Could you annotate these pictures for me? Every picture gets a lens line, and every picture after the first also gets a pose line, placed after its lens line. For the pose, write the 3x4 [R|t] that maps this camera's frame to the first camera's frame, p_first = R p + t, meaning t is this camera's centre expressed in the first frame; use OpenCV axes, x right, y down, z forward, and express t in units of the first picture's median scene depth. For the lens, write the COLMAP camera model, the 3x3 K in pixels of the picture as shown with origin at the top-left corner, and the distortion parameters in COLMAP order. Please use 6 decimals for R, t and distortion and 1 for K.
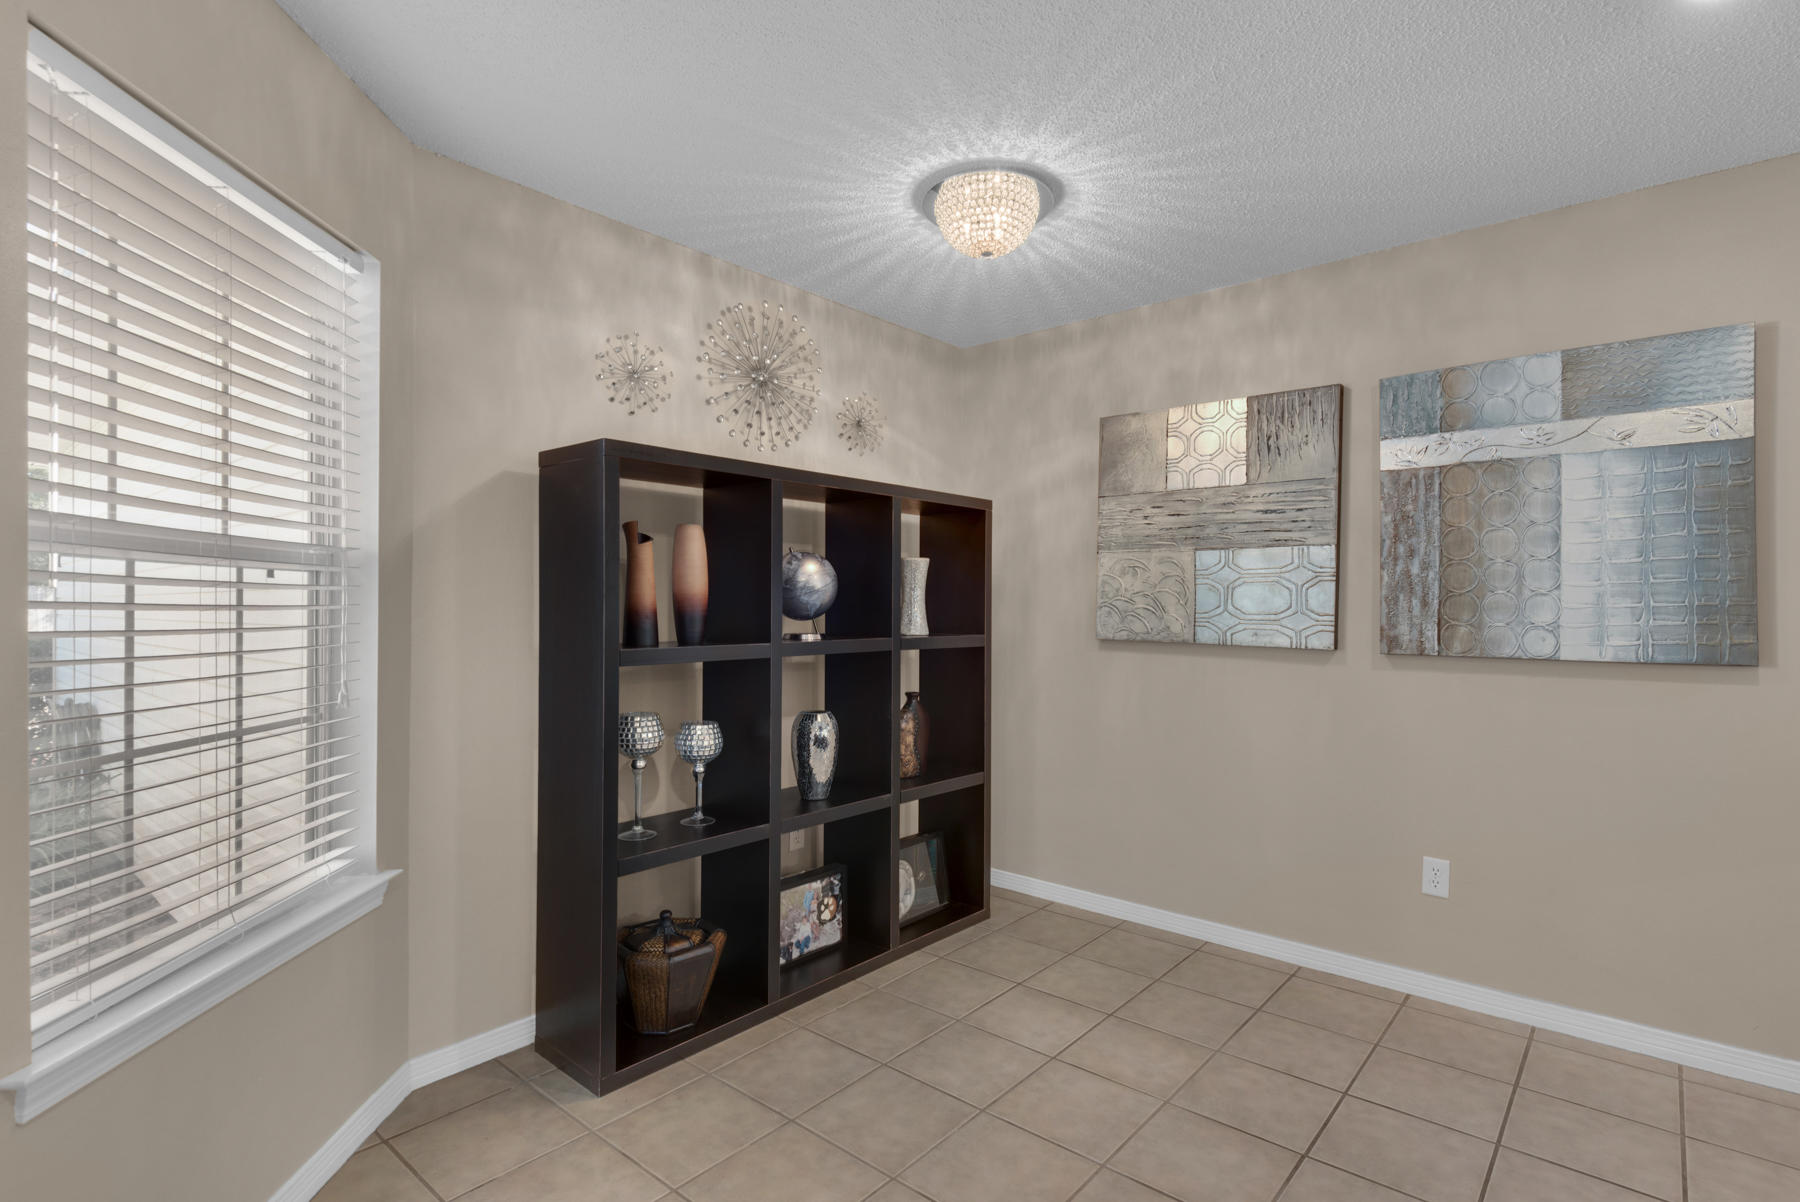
lens RADIAL K [[857.2, 0, 900.0], [0, 857.2, 601.0], [0, 0, 1]] dist [0.022120, -0.000005]
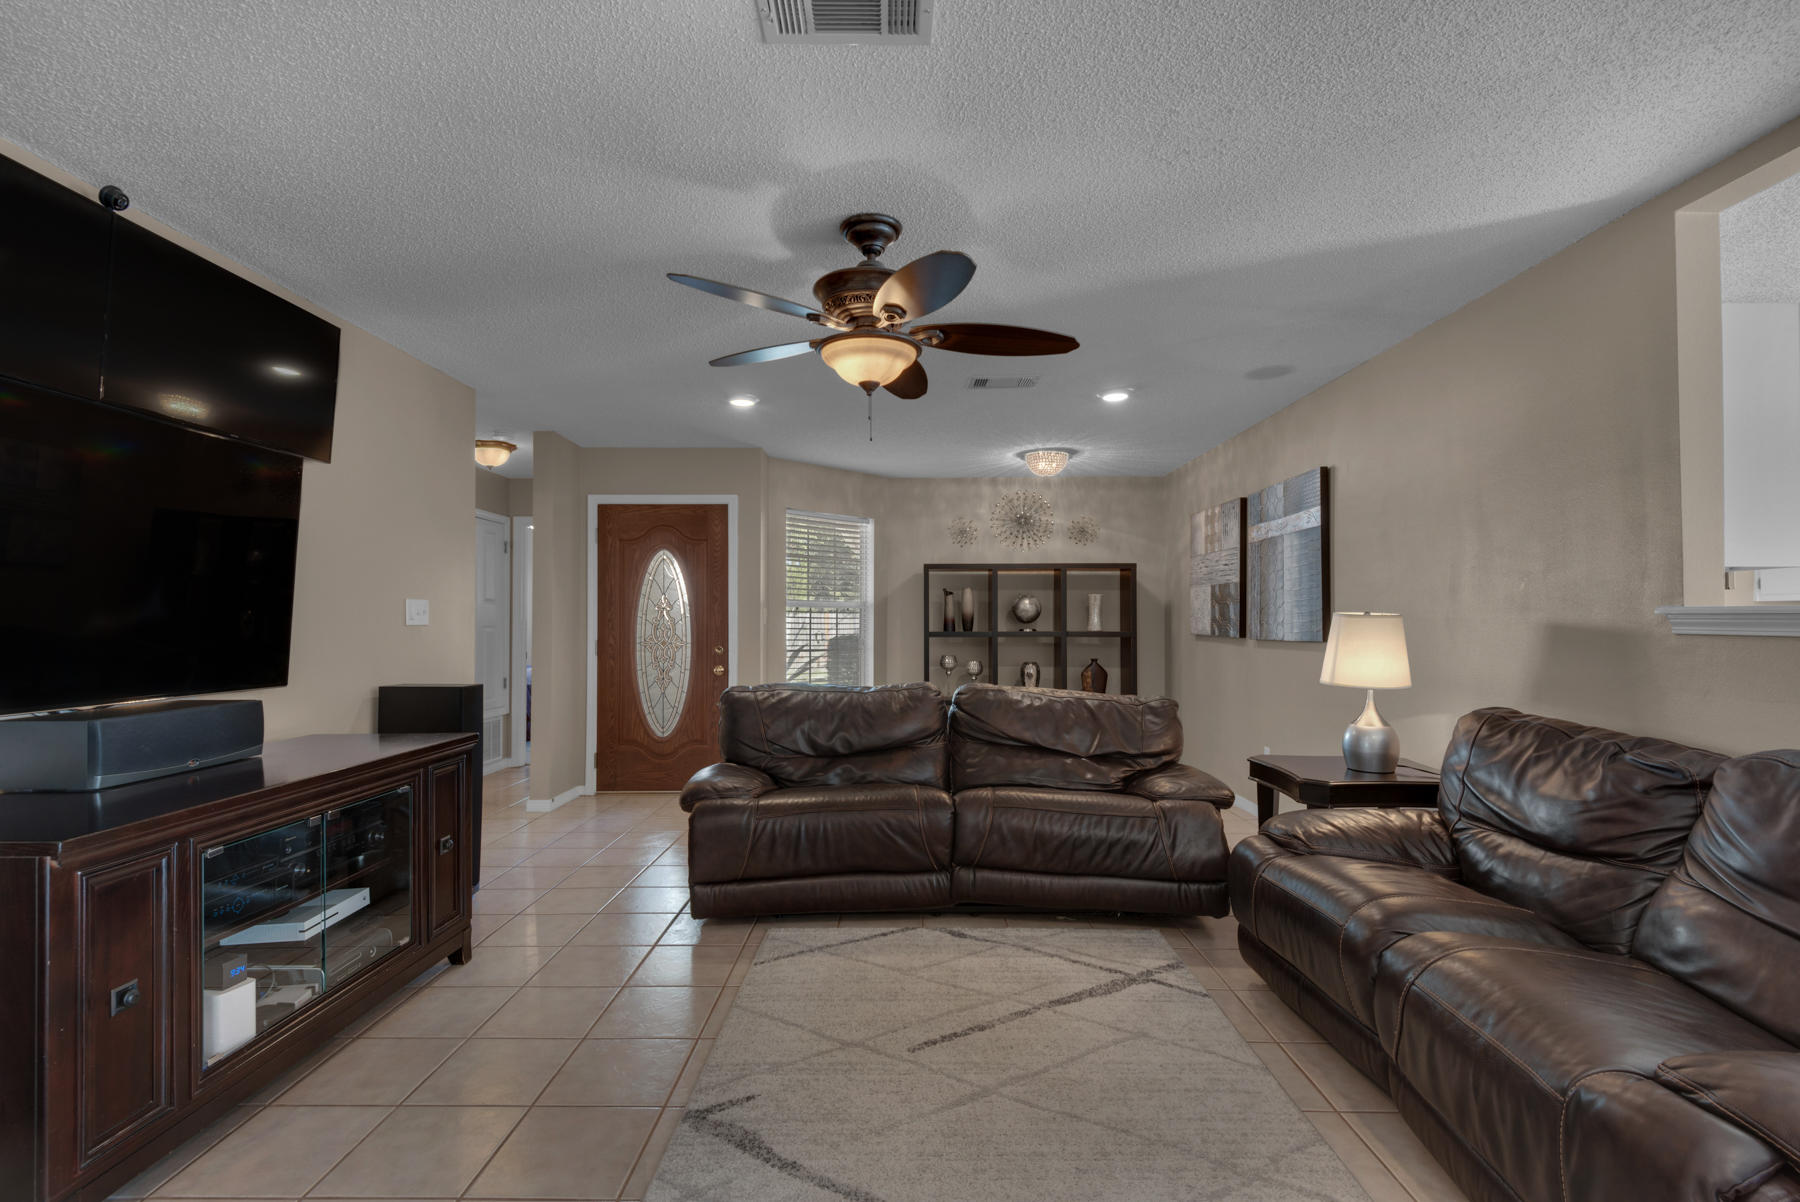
lens RADIAL K [[818.9, 0, 893.6], [0, 818.9, 612.4], [0, 0, 1]] dist [0.031350, -0.019217]
pose [[0.630269, -0.015123, -0.776229, 1.599028], [0.005653, 0.999873, -0.014891, 0.026283], [0.776356, 0.004998, 0.630275, -0.810446]]
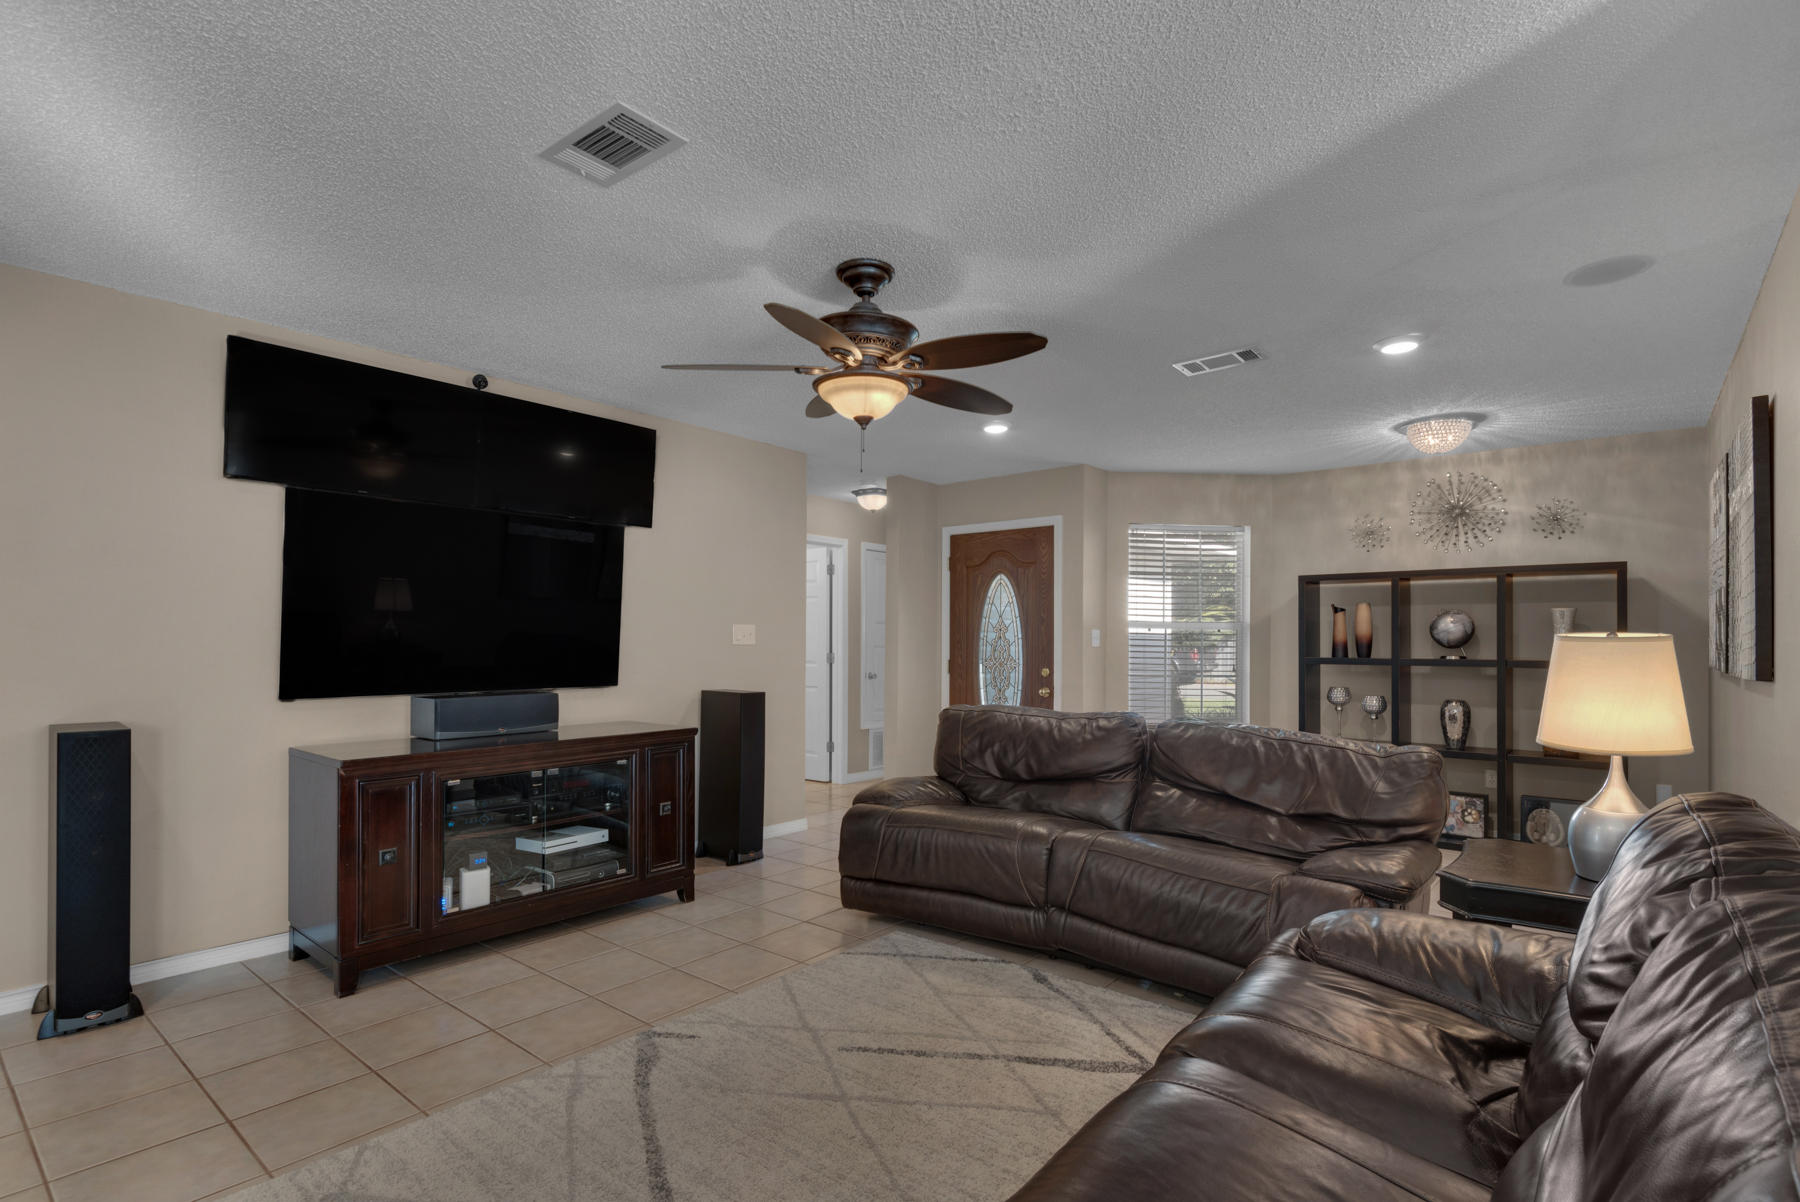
lens RADIAL K [[864.1, 0, 915.3], [0, 864.1, 633.7], [0, 0, 1]] dist [0.019612, -0.000327]
pose [[0.009551, -0.016194, -0.999823, 1.912464], [-0.003550, 0.999862, -0.016229, 0.027842], [0.999948, 0.003704, 0.009492, -0.156486]]
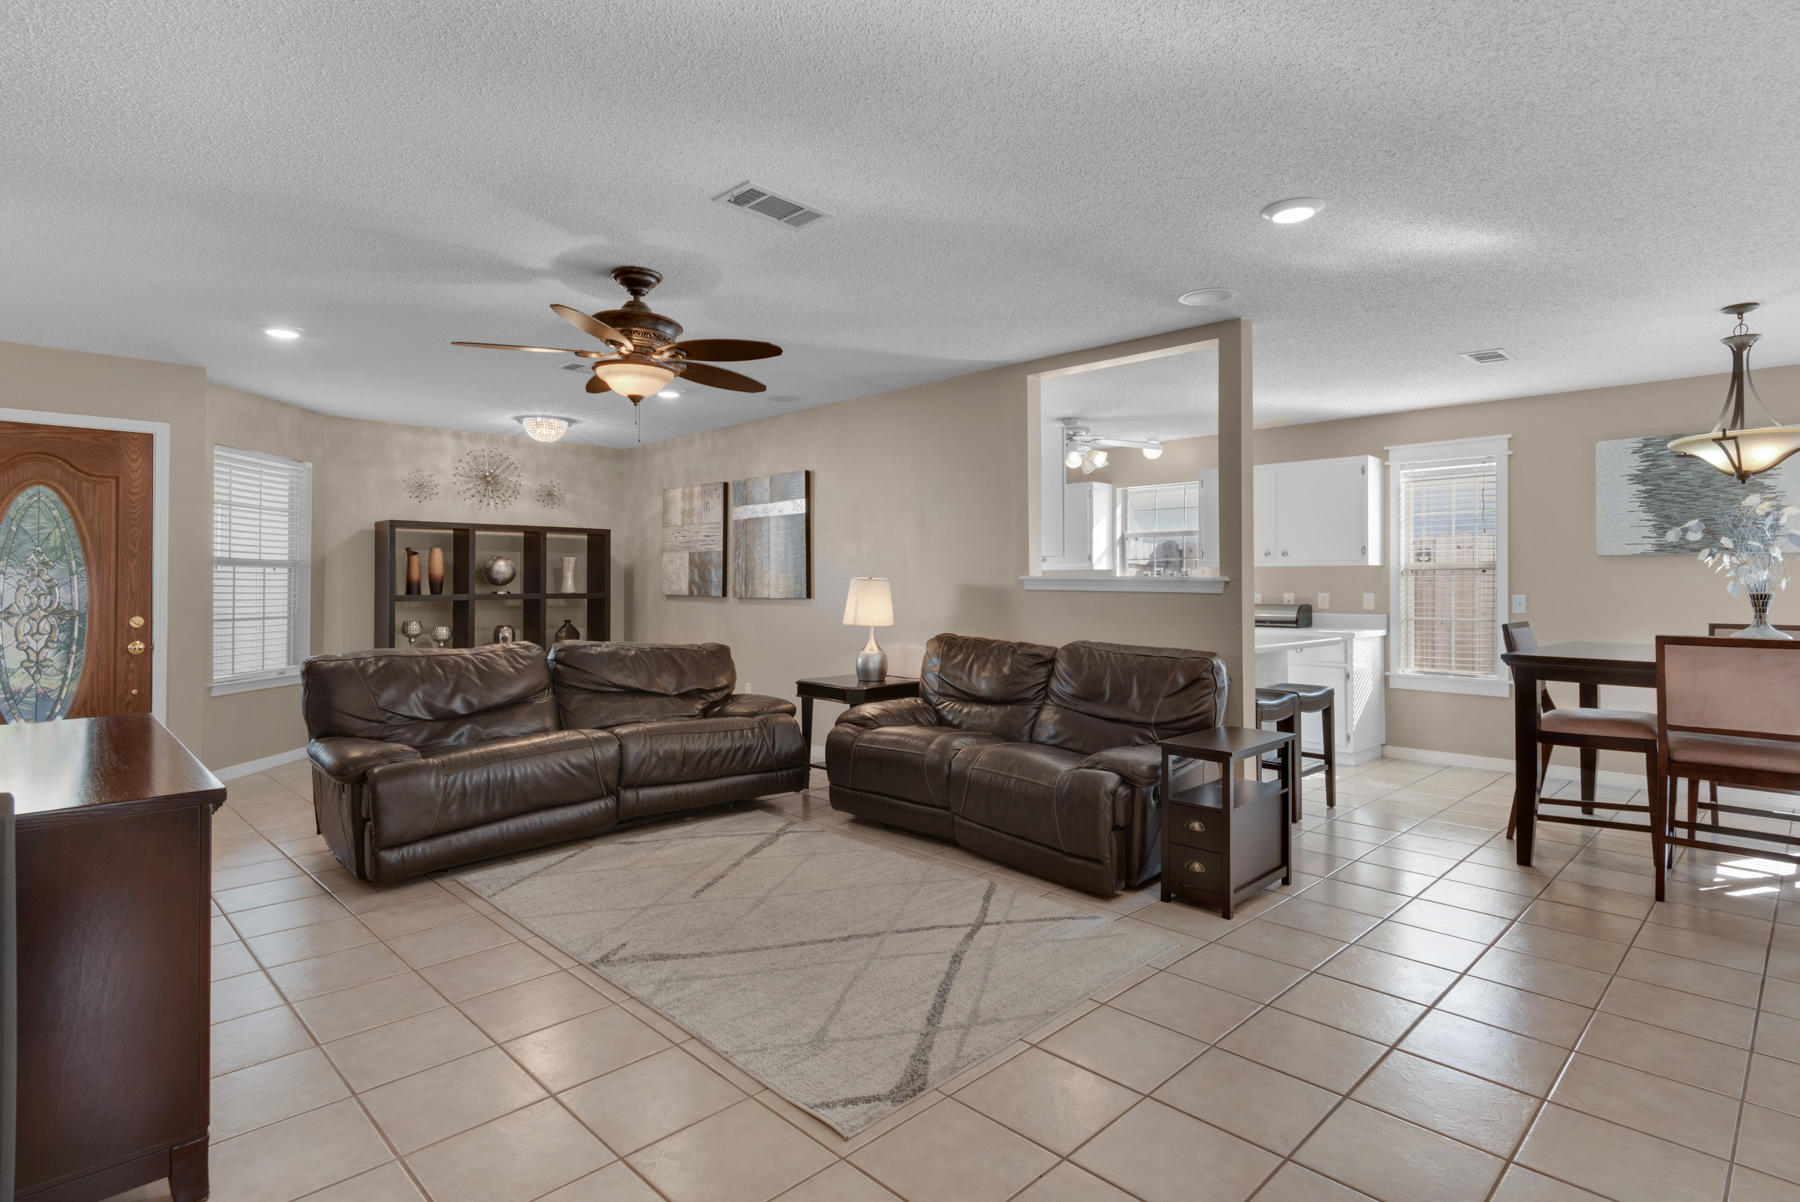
lens RADIAL K [[918.9, 0, 899.5], [0, 918.9, 574.7], [0, 0, 1]] dist [0.036270, -0.020721]
pose [[0.995757, -0.008202, -0.091660, 1.345094], [0.007580, 0.999946, -0.007129, 0.020650], [0.091713, 0.006404, 0.995765, -1.570688]]
